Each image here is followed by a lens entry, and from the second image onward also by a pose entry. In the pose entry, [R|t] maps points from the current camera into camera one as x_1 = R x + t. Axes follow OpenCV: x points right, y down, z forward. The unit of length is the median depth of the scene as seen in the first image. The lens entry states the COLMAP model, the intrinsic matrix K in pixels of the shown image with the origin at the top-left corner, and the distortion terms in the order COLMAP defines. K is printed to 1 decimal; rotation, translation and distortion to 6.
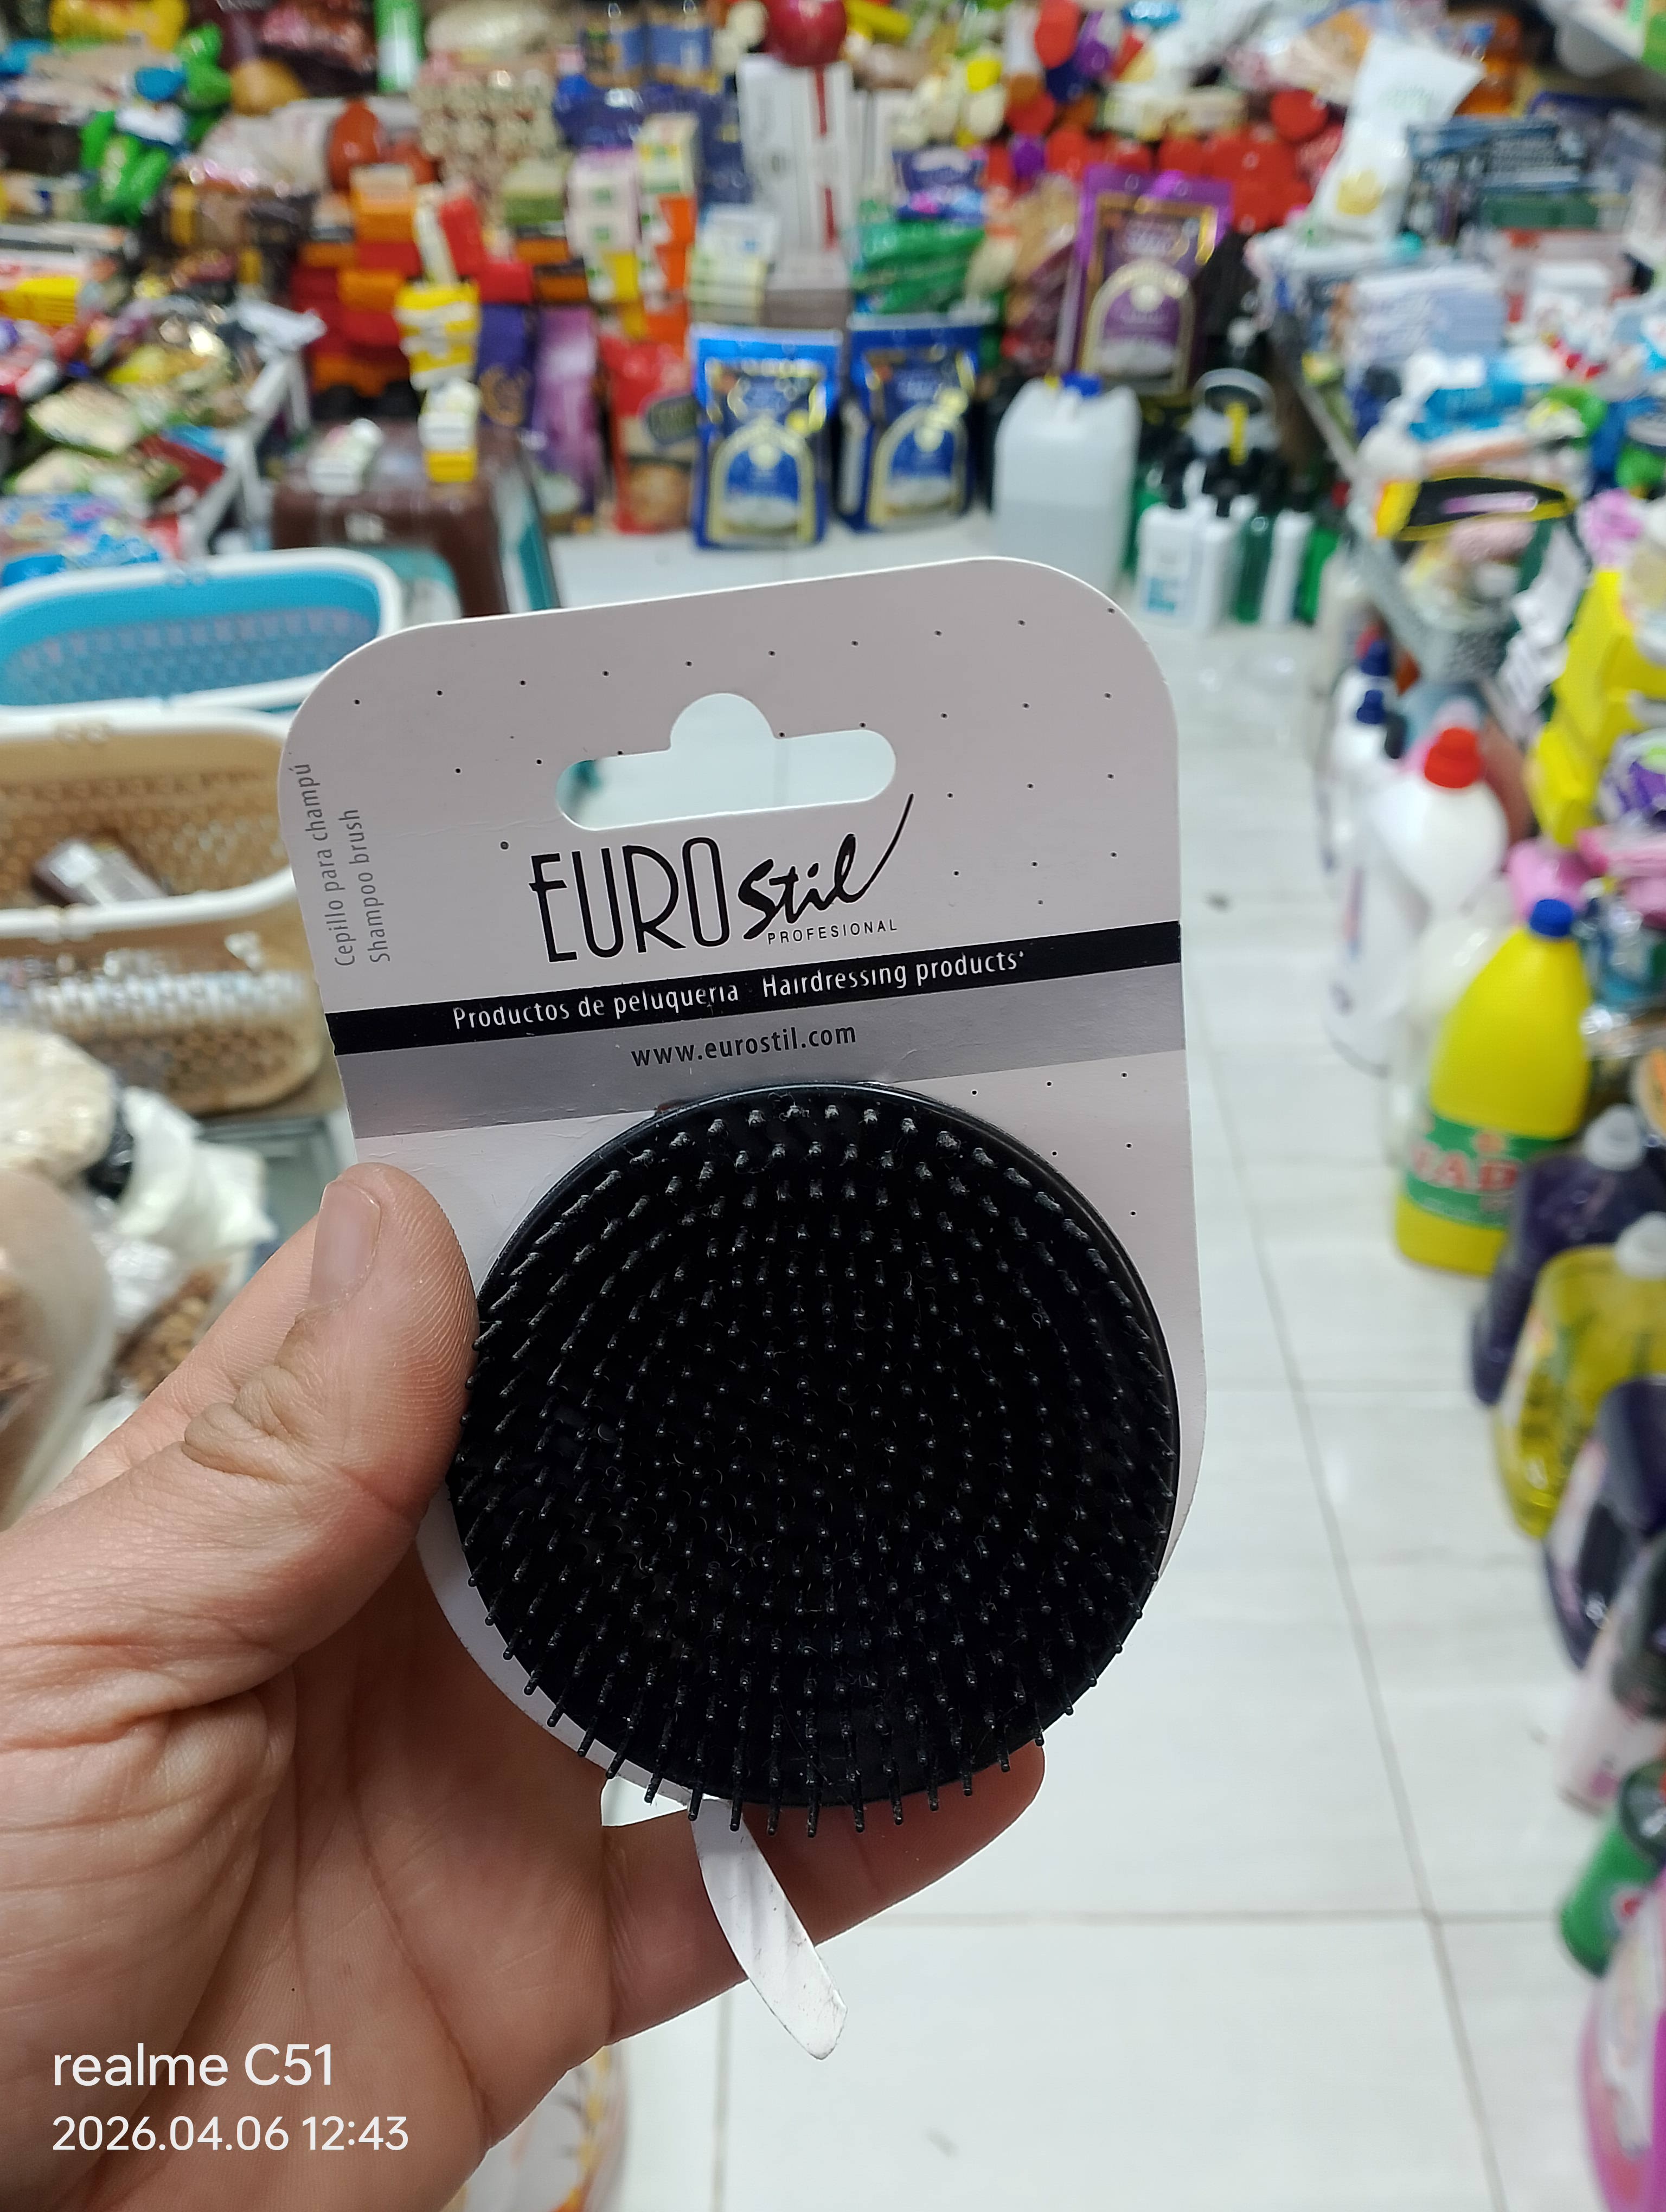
lens RADIAL K [[1798.3, 0, 833.0], [0, 1798.3, 1106.0], [0, 0, 1]] dist [0.029718, -0.110121]
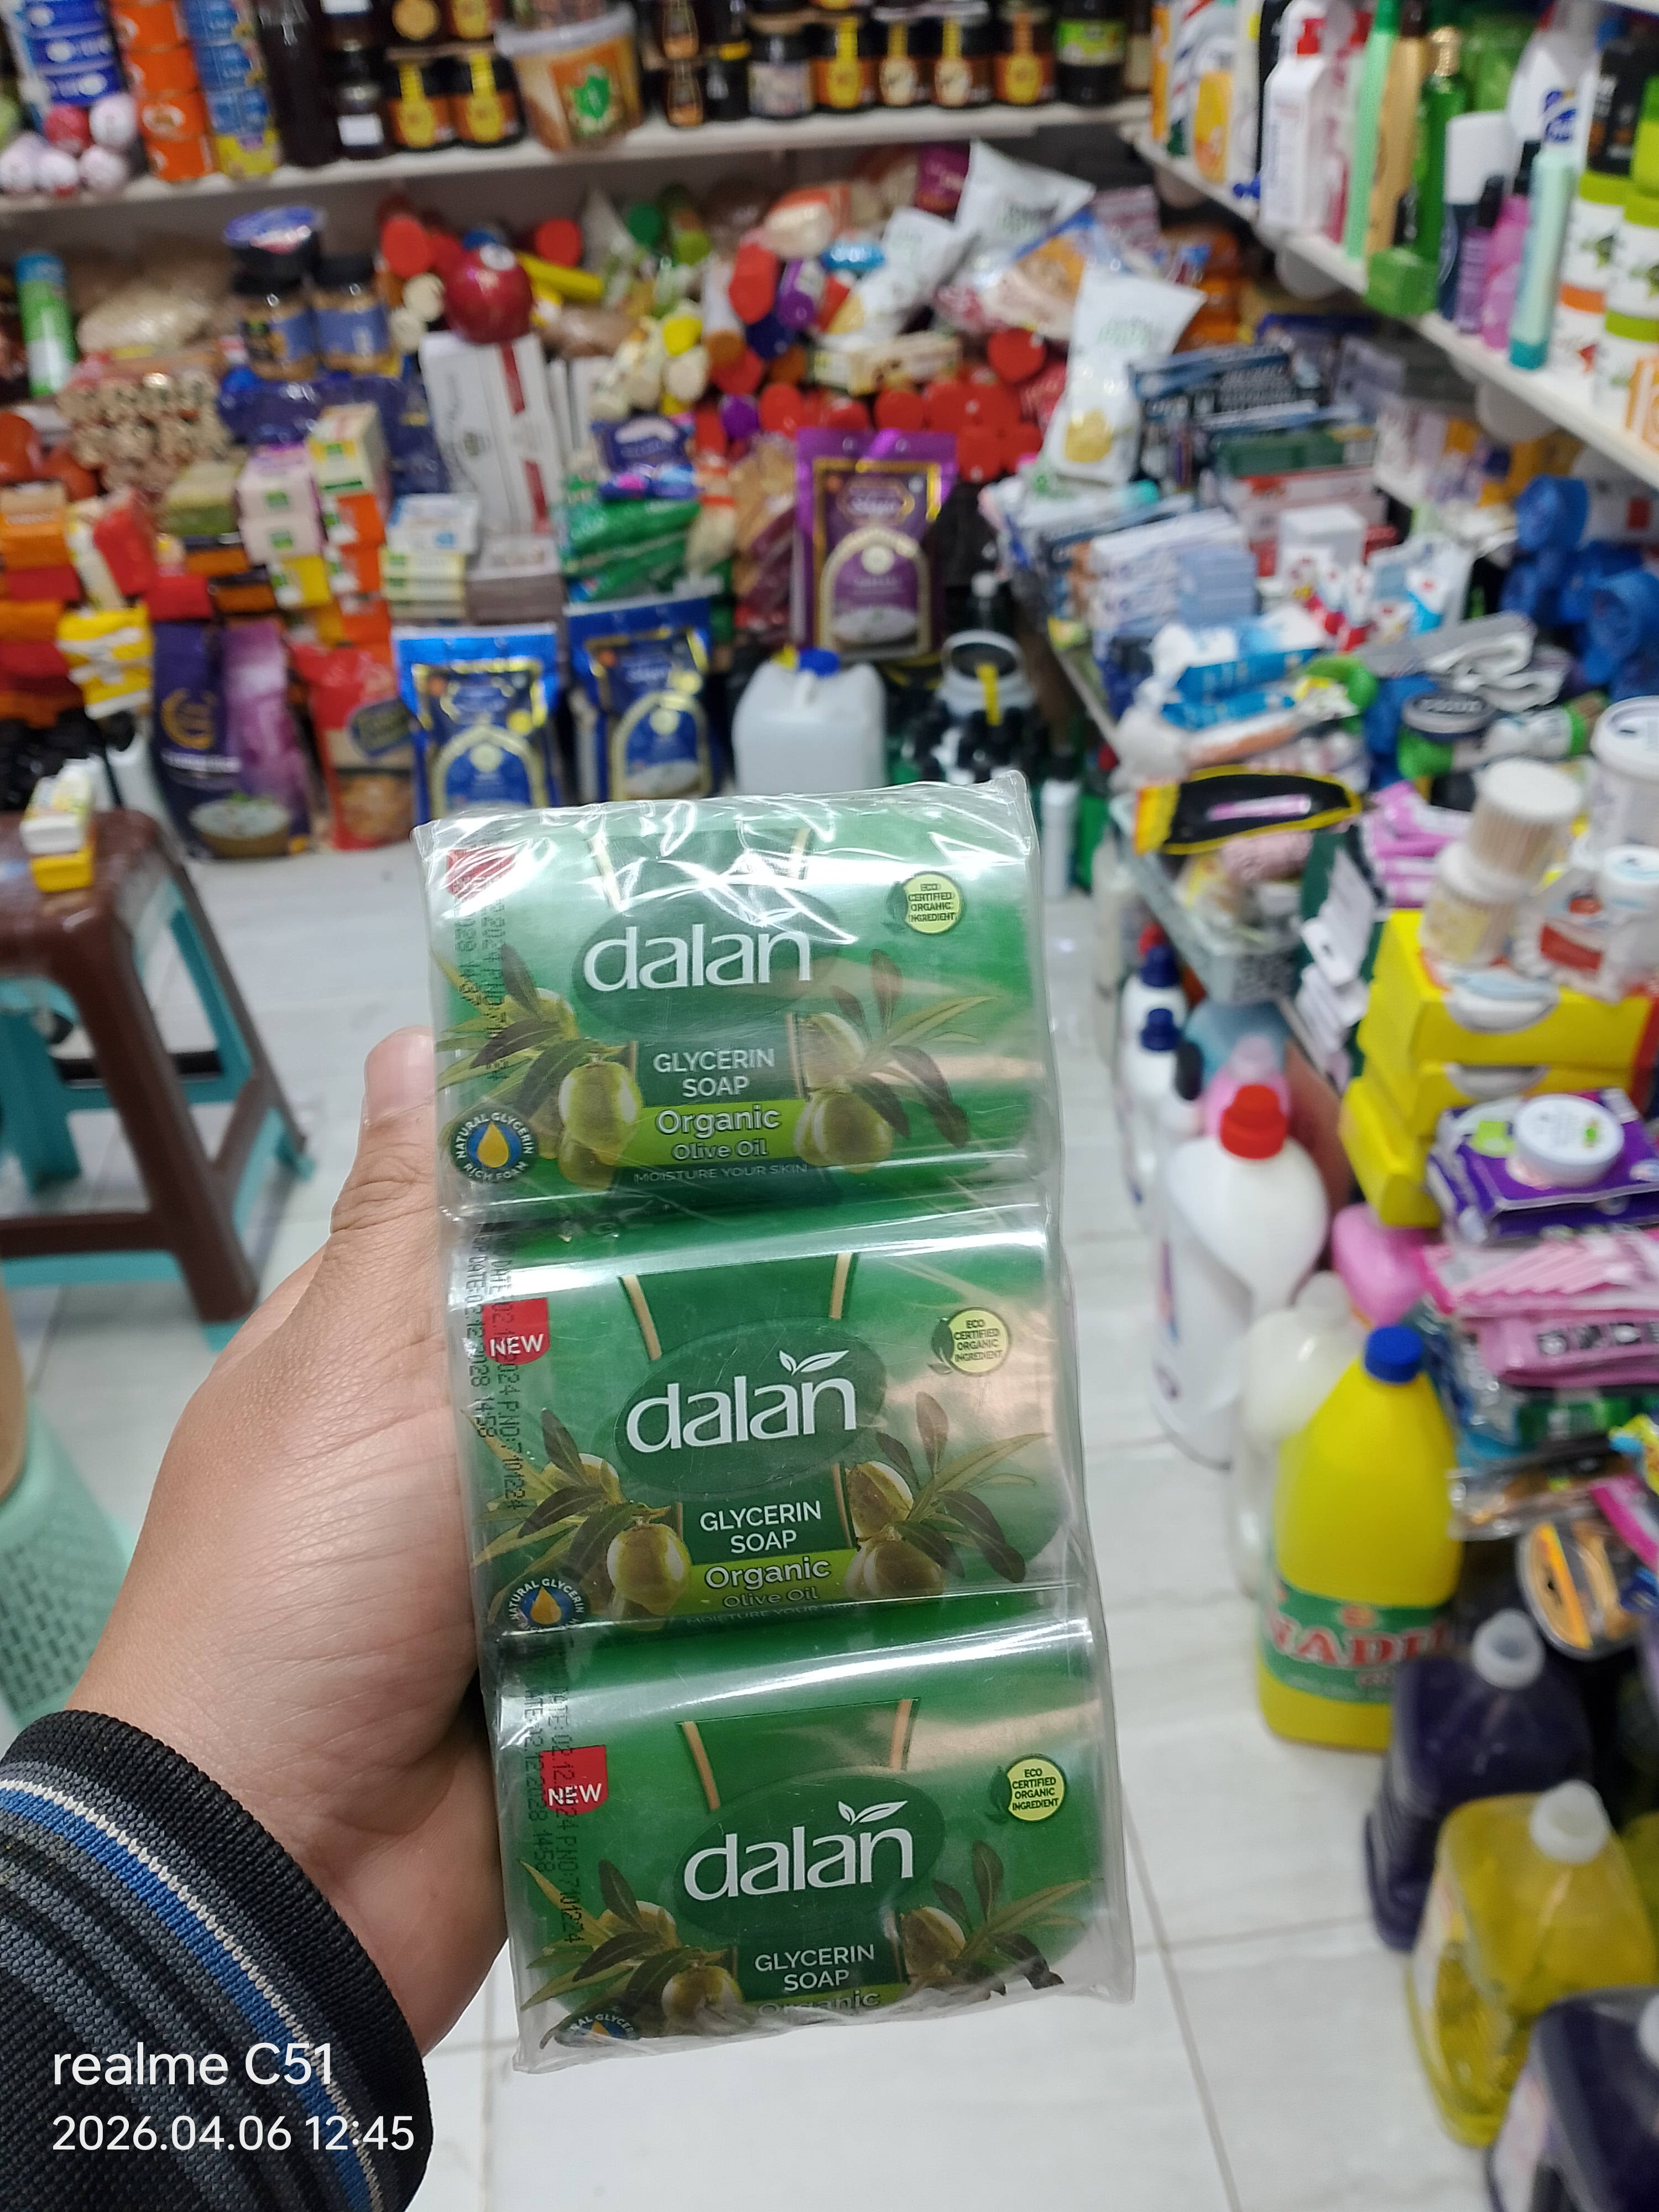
lens RADIAL K [[1780.7, 0, 829.5], [0, 1780.7, 1106.0], [0, 0, 1]] dist [0.048652, -0.132662]
pose [[0.991859, -0.103853, 0.073687, 0.053972], [0.109459, 0.991033, -0.076627, -0.105719], [-0.065069, 0.084069, 0.994333, 0.109757]]
